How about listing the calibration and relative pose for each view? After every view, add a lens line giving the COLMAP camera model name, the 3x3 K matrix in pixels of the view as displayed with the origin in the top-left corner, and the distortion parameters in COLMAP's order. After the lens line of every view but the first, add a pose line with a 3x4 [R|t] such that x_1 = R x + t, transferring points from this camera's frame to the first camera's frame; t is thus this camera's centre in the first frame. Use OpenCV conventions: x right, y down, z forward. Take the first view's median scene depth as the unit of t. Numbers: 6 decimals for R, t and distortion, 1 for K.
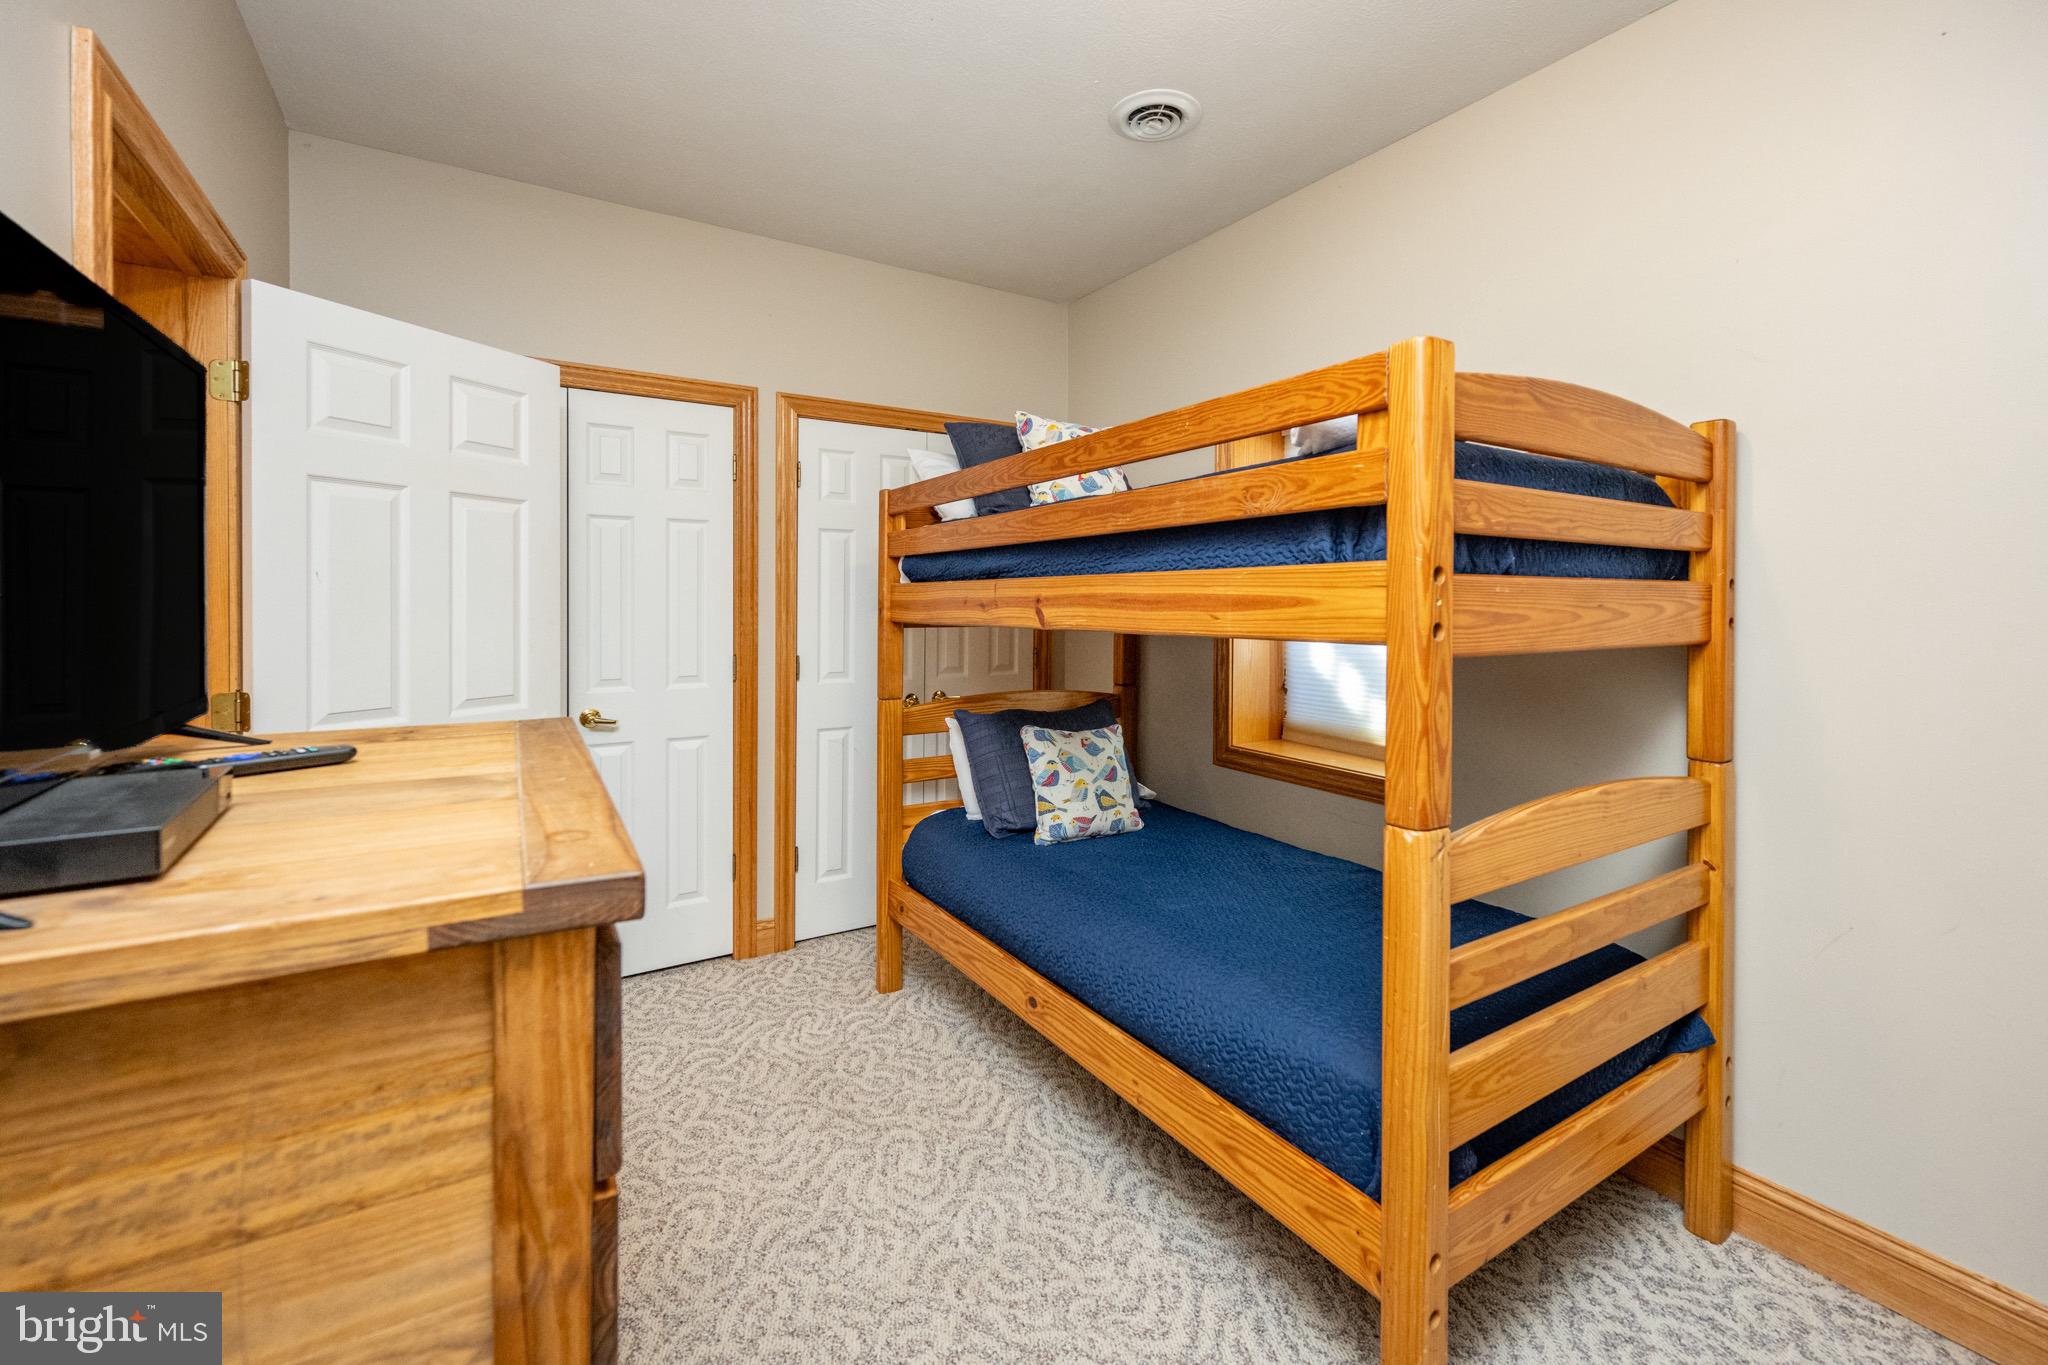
lens RADIAL K [[826.5, 0, 1028.0], [0, 826.5, 594.1], [0, 0, 1]] dist [0.001356, 0.000108]
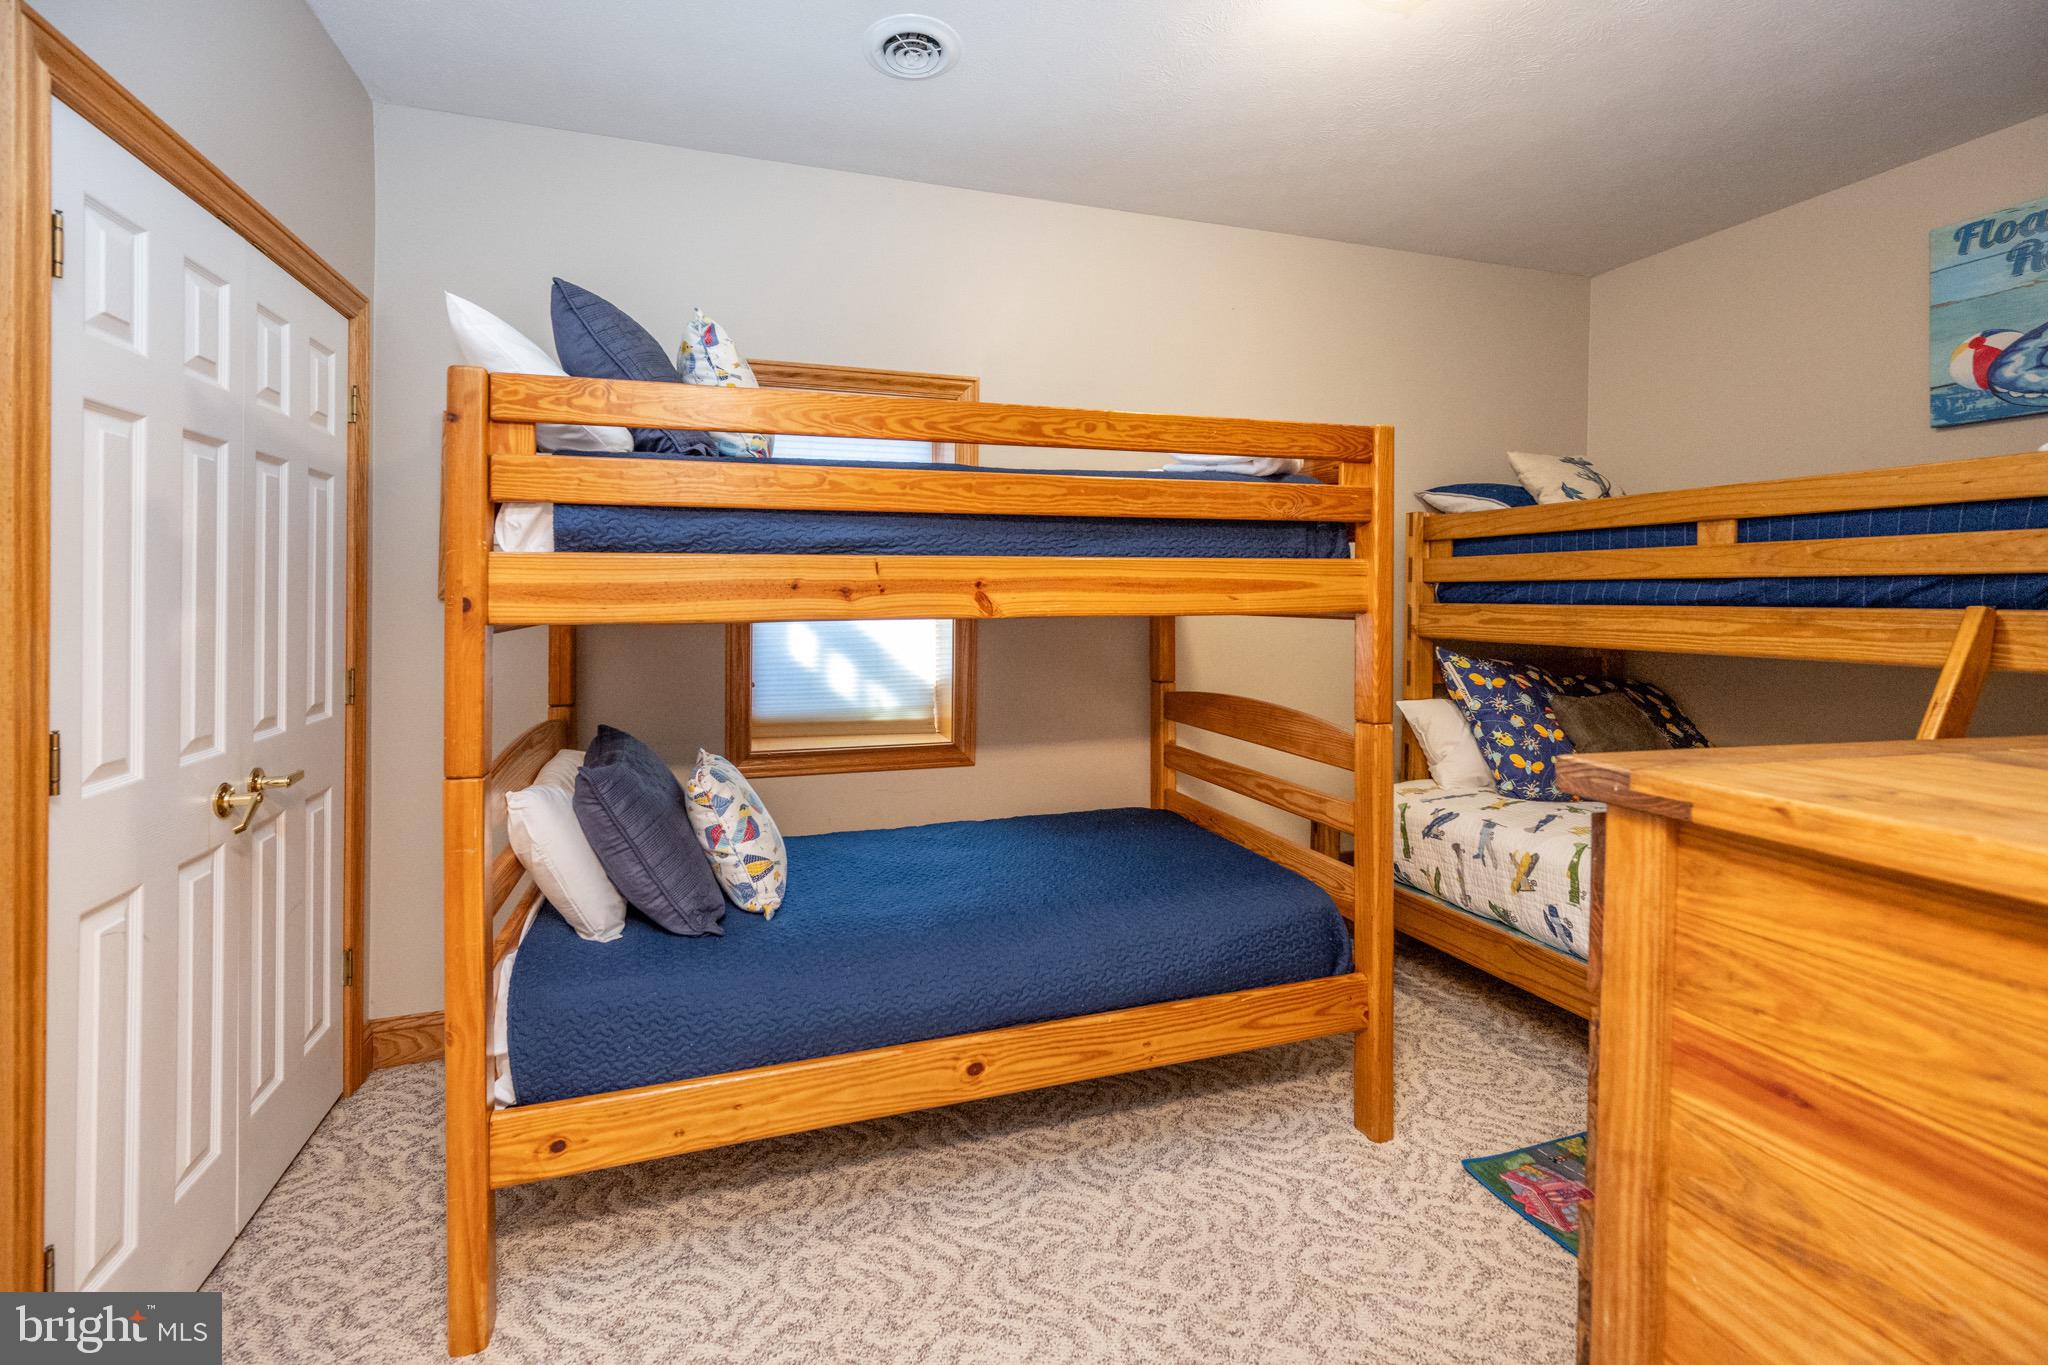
lens RADIAL K [[842.6, 0, 962.8], [0, 842.6, 591.3], [0, 0, 1]] dist [0.000407, -0.000218]
pose [[0.292108, 0.004922, 0.956373, -0.912653], [-0.003523, 0.999986, -0.004070, 0.021124], [-0.956379, -0.002181, 0.292121, 0.866386]]
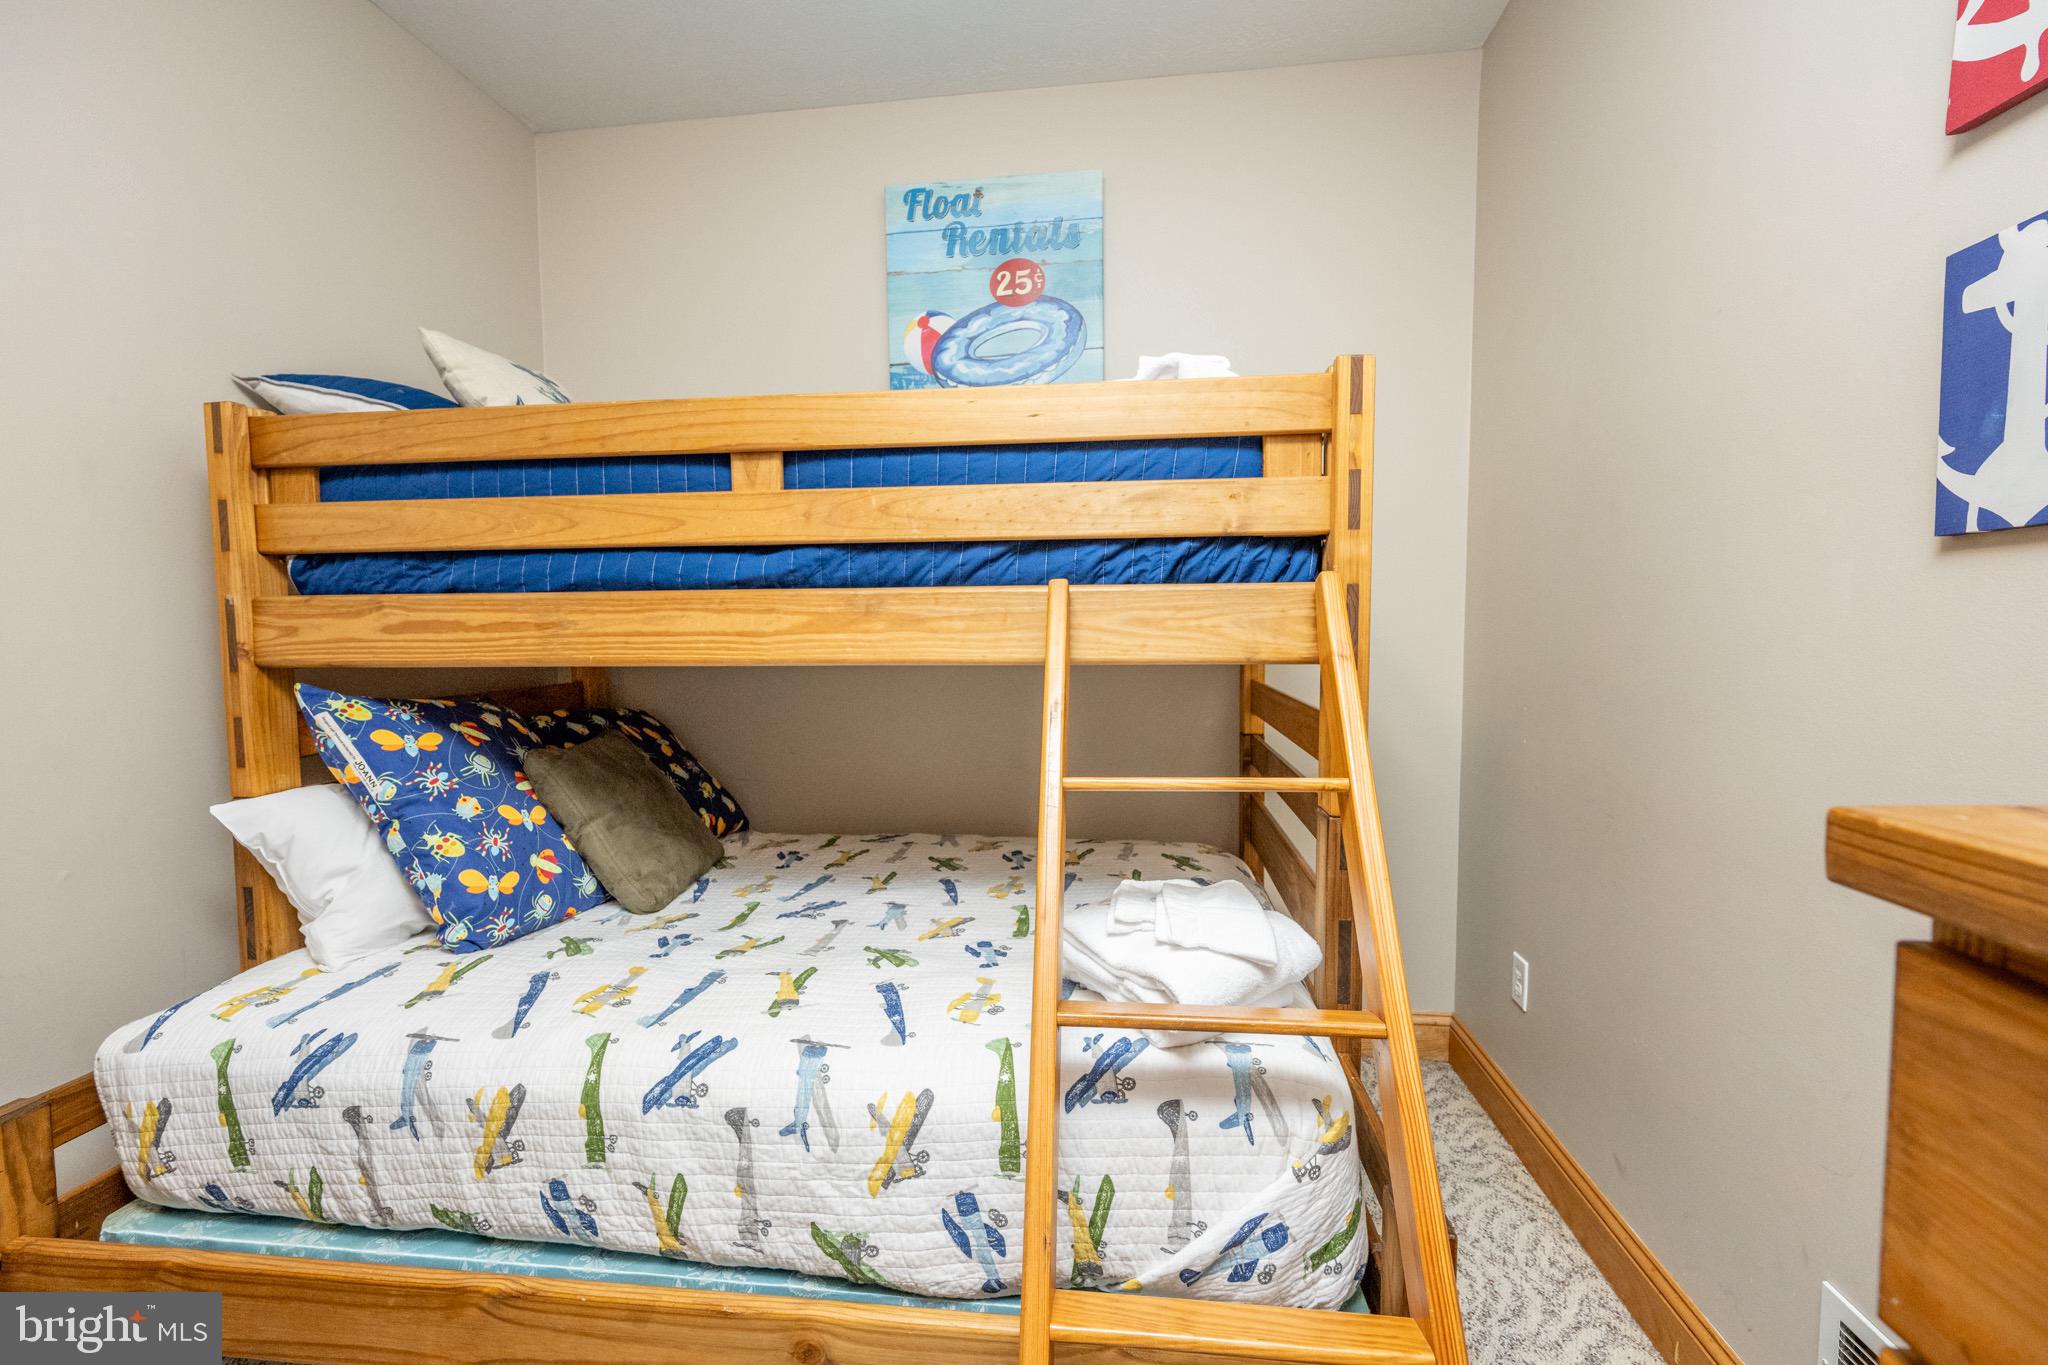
lens RADIAL K [[857.2, 0, 1024.0], [0, 857.2, 702.1], [0, 0, 1]] dist [0.001339, 0.000234]
pose [[-0.754722, -0.056350, 0.653620, -0.119483], [0.007187, 0.995534, 0.094127, 0.065307], [-0.656005, 0.075737, -0.750947, 0.618700]]
